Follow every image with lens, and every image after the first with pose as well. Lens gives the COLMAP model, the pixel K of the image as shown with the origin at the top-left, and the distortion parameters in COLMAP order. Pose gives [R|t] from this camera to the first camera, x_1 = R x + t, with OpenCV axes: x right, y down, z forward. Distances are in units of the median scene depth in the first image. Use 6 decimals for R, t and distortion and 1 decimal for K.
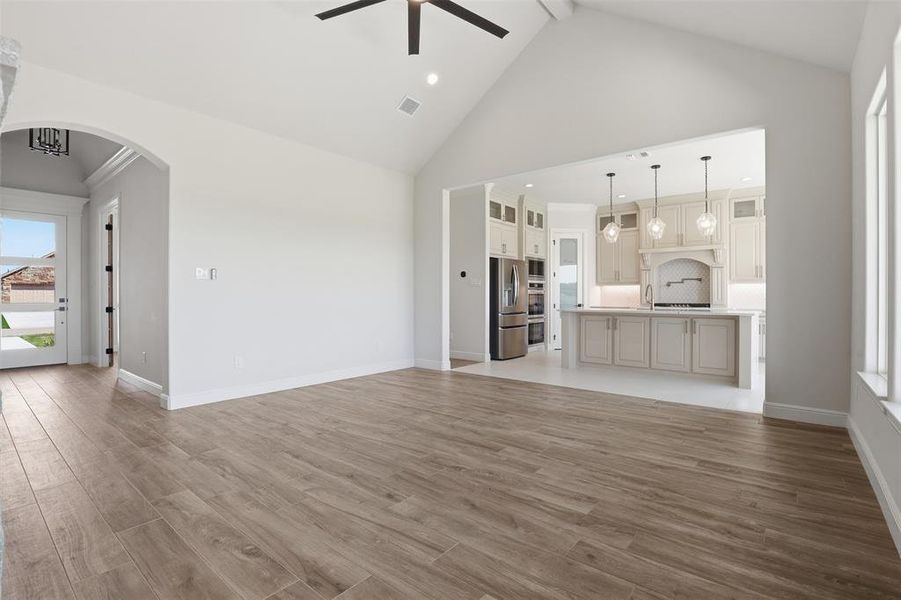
lens RADIAL K [[423.7, 0, 457.8], [0, 423.7, 300.6], [0, 0, 1]] dist [-0.028148, 0.000549]
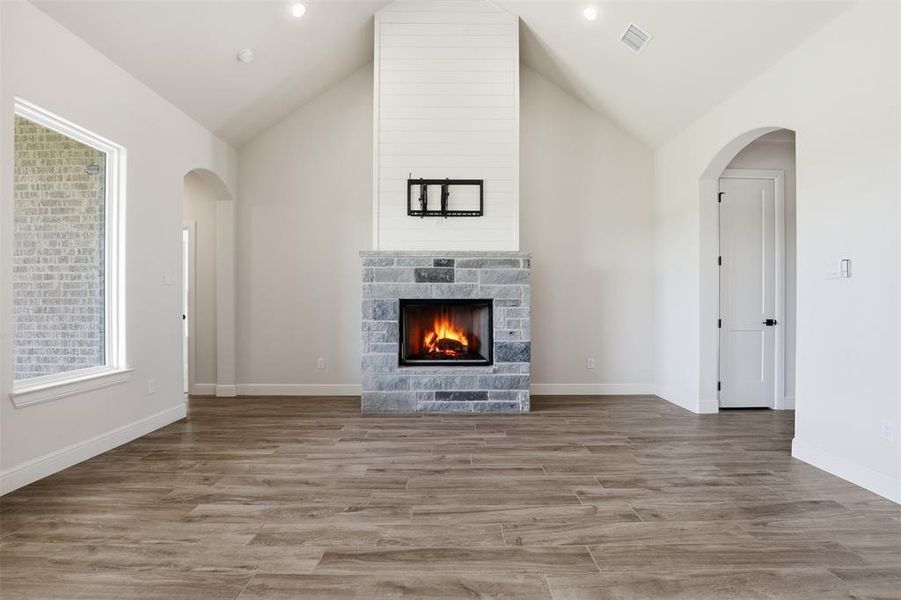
lens RADIAL K [[422.2, 0, 454.1], [0, 422.2, 303.4], [0, 0, 1]] dist [-0.027272, 0.000433]
pose [[-0.774174, -0.001652, -0.632971, 0.342211], [-0.006101, 0.999970, 0.004852, -0.015725], [0.632944, 0.007618, -0.774160, 1.611168]]
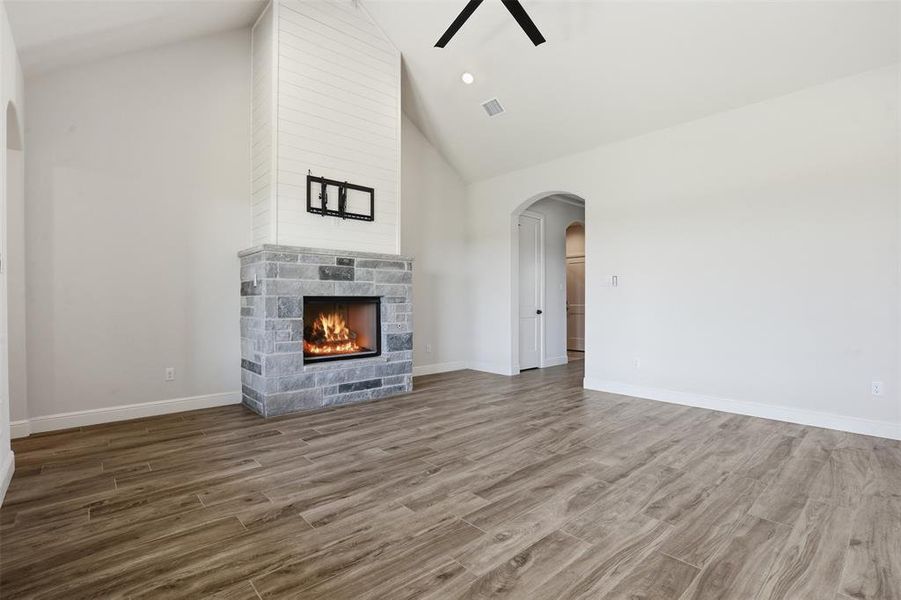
lens RADIAL K [[423.7, 0, 457.8], [0, 423.7, 300.6], [0, 0, 1]] dist [-0.028148, 0.000549]
pose [[-0.153151, 0.000382, -0.988203, 0.904242], [-0.006432, 0.999978, 0.001383, -0.012008], [0.988182, 0.006568, -0.153145, 1.102048]]
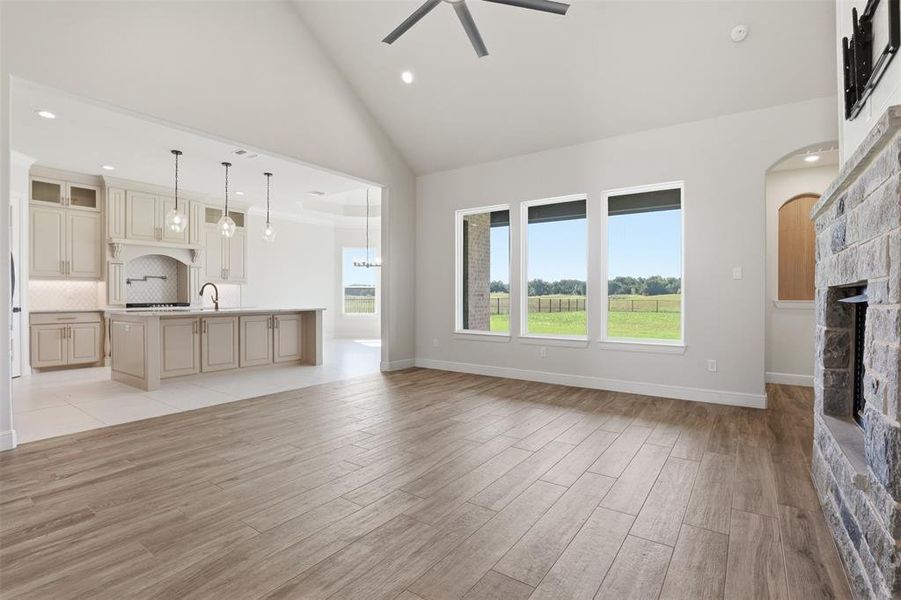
lens RADIAL K [[423.7, 0, 457.8], [0, 423.7, 300.6], [0, 0, 1]] dist [-0.028148, 0.000549]
pose [[-0.076538, -0.011232, 0.997003, -1.143778], [0.007962, 0.999898, 0.011876, -0.012486], [-0.997035, 0.008847, -0.076441, 1.107989]]
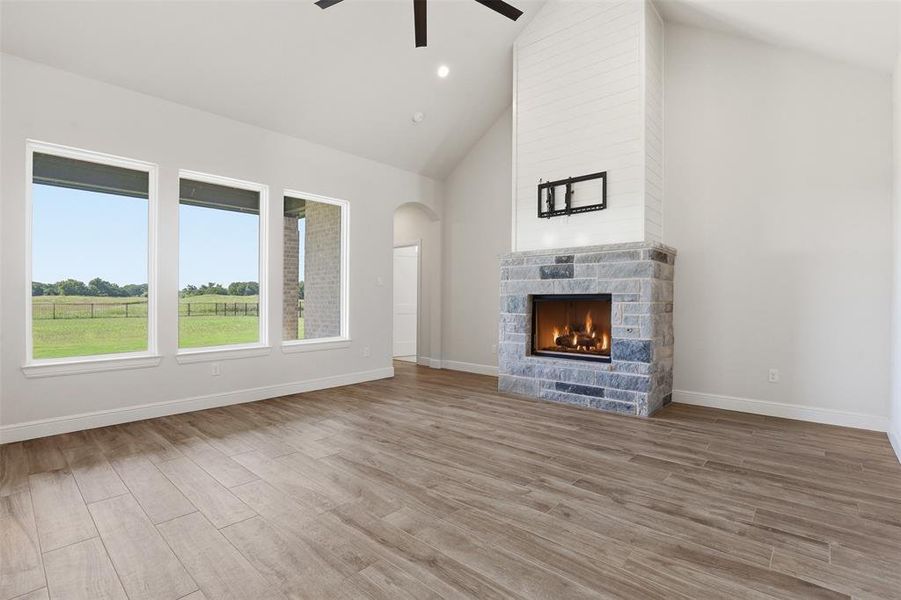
lens RADIAL K [[423.7, 0, 457.8], [0, 423.7, 300.6], [0, 0, 1]] dist [-0.028148, 0.000549]
pose [[-0.998986, -0.003107, 0.044925, -0.237464], [-0.002572, 0.999925, 0.011959, -0.017703], [-0.044959, 0.011831, -0.998919, 1.996180]]
